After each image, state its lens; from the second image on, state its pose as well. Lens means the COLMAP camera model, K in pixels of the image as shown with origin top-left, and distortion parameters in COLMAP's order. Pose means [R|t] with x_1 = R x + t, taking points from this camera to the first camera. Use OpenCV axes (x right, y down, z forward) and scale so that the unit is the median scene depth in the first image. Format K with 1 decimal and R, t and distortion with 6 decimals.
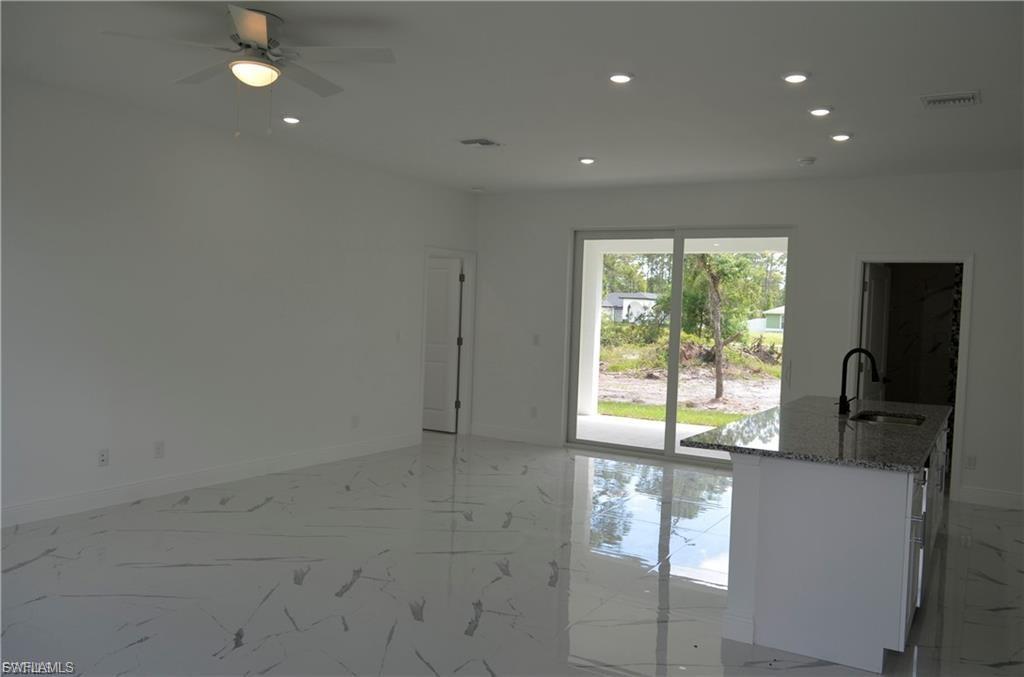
lens RADIAL K [[807.6, 0, 512.0], [0, 807.6, 338.5], [0, 0, 1]] dist [0.001181, 0.001245]
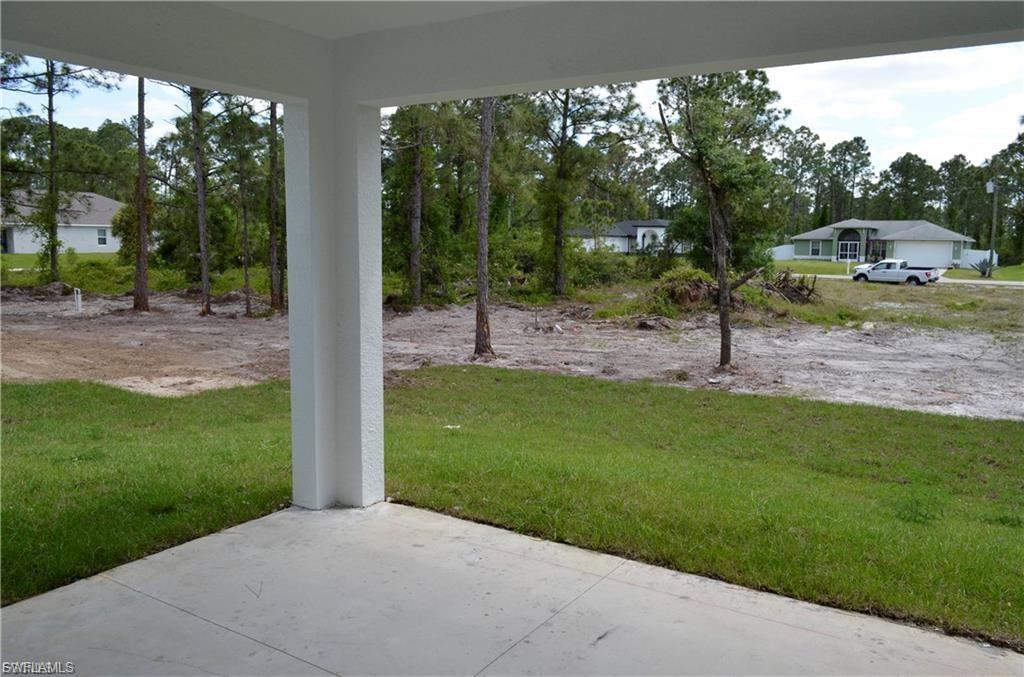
lens RADIAL K [[807.6, 0, 512.0], [0, 807.6, 338.5], [0, 0, 1]] dist [0.001181, 0.001245]
pose [[0.999186, -0.023503, -0.032781, 0.063807], [0.026145, 0.996236, 0.082646, -0.007718], [0.030715, -0.083436, 0.996040, 0.200636]]
